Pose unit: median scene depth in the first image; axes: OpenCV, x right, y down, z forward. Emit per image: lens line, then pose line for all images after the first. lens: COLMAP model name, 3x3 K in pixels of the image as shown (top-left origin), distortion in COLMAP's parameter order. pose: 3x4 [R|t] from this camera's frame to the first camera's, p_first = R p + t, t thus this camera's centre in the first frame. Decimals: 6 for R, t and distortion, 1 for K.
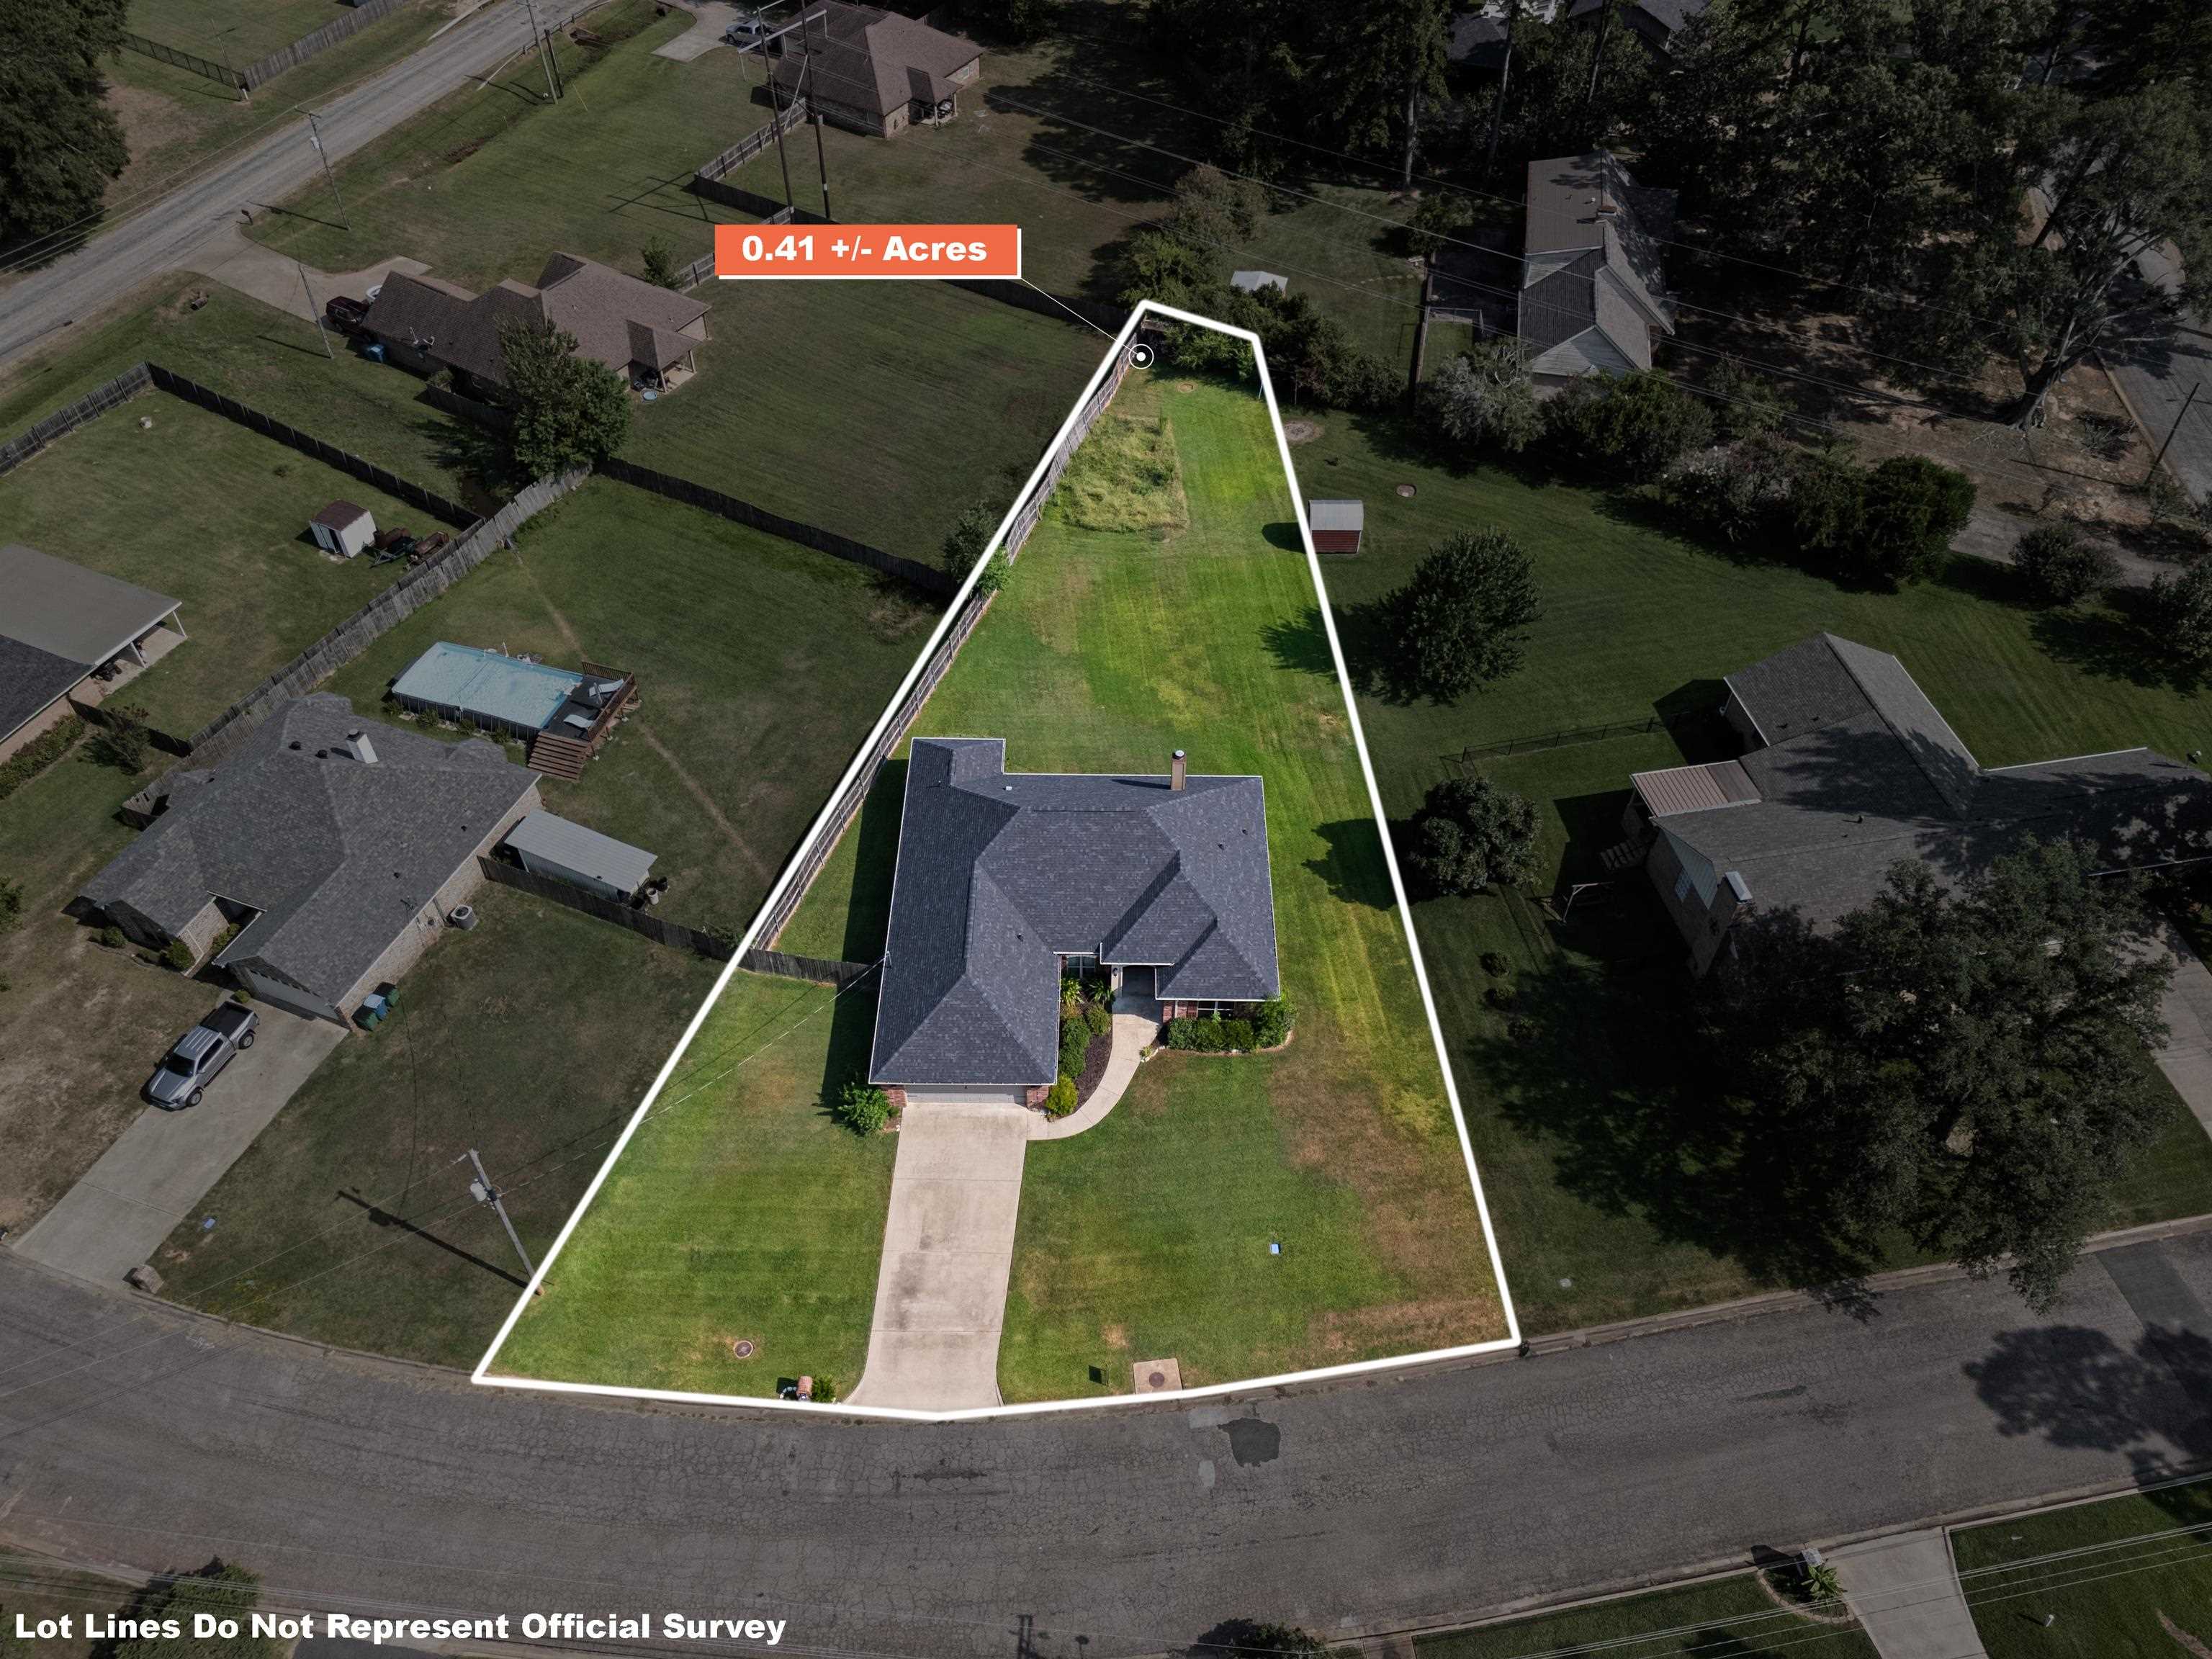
lens RADIAL K [[1628.1, 0, 1112.1], [0, 1628.1, 863.5], [0, 0, 1]] dist [0.063701, -0.051766]
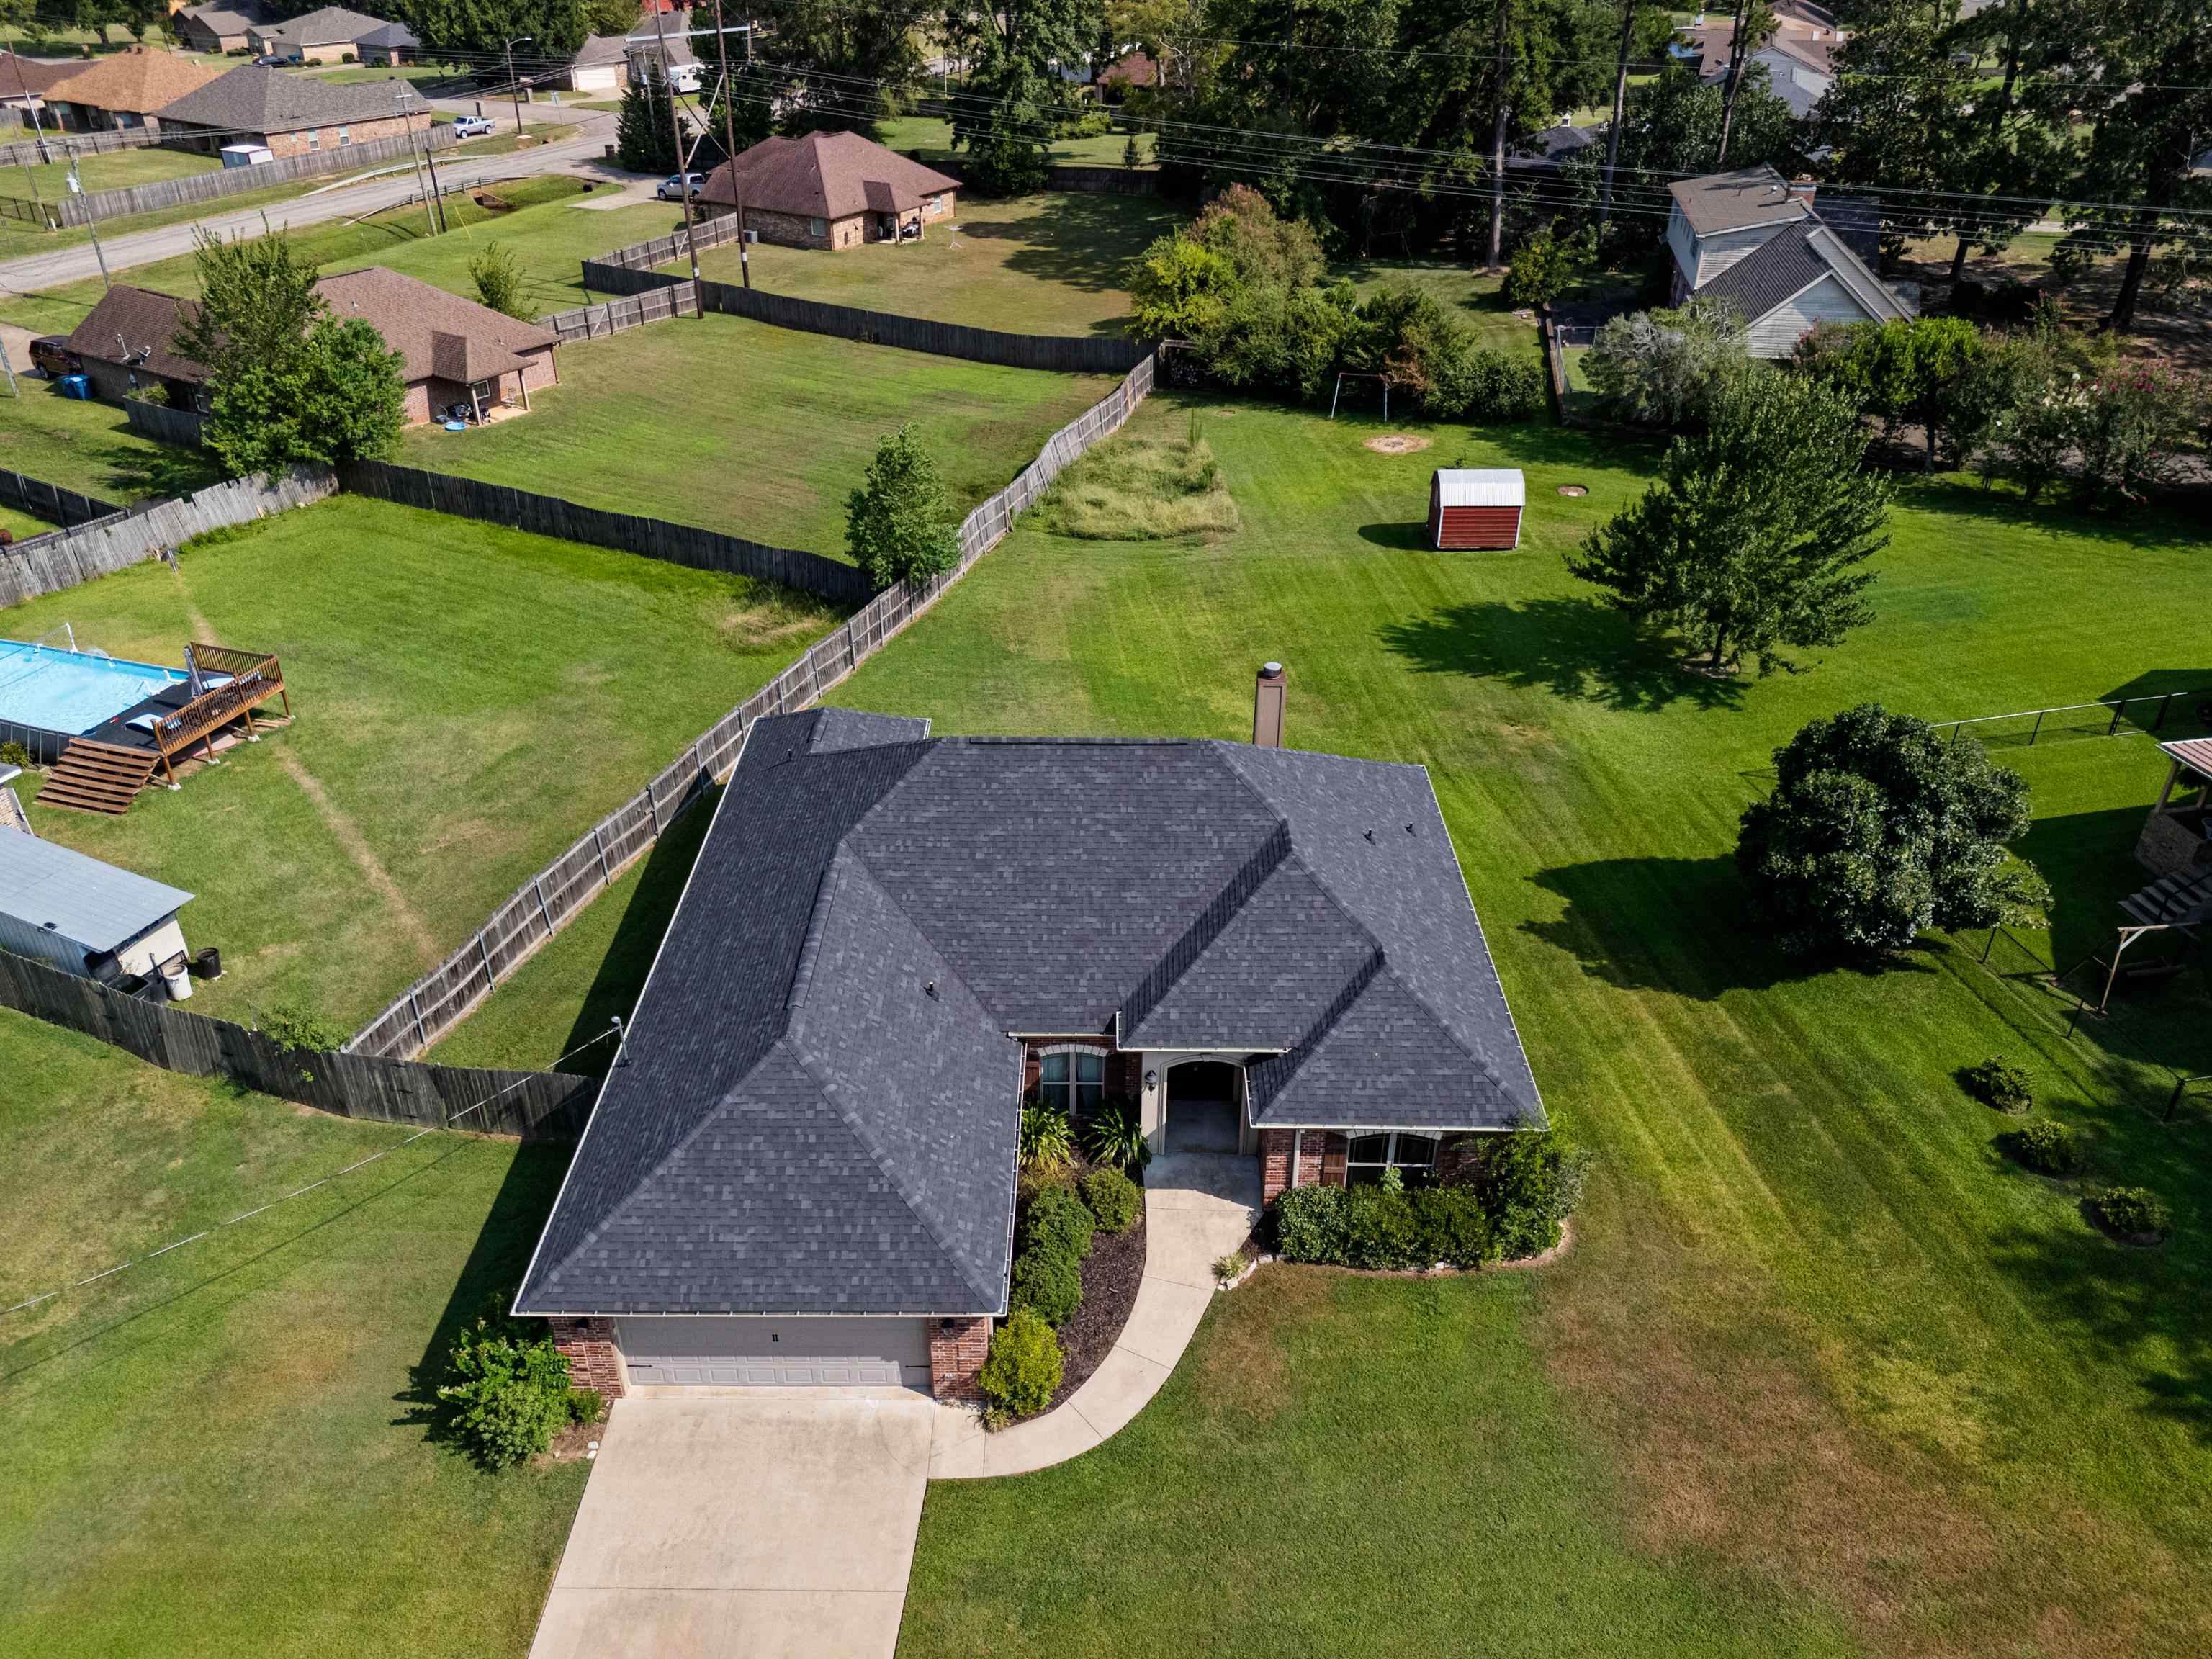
lens RADIAL K [[1628.1, 0, 1112.1], [0, 1628.1, 863.5], [0, 0, 1]] dist [0.063701, -0.051766]
pose [[0.999978, -0.006181, 0.002427, -0.007738], [0.006614, 0.959726, -0.280859, 0.112377], [-0.000593, 0.280869, 0.959746, 0.477306]]
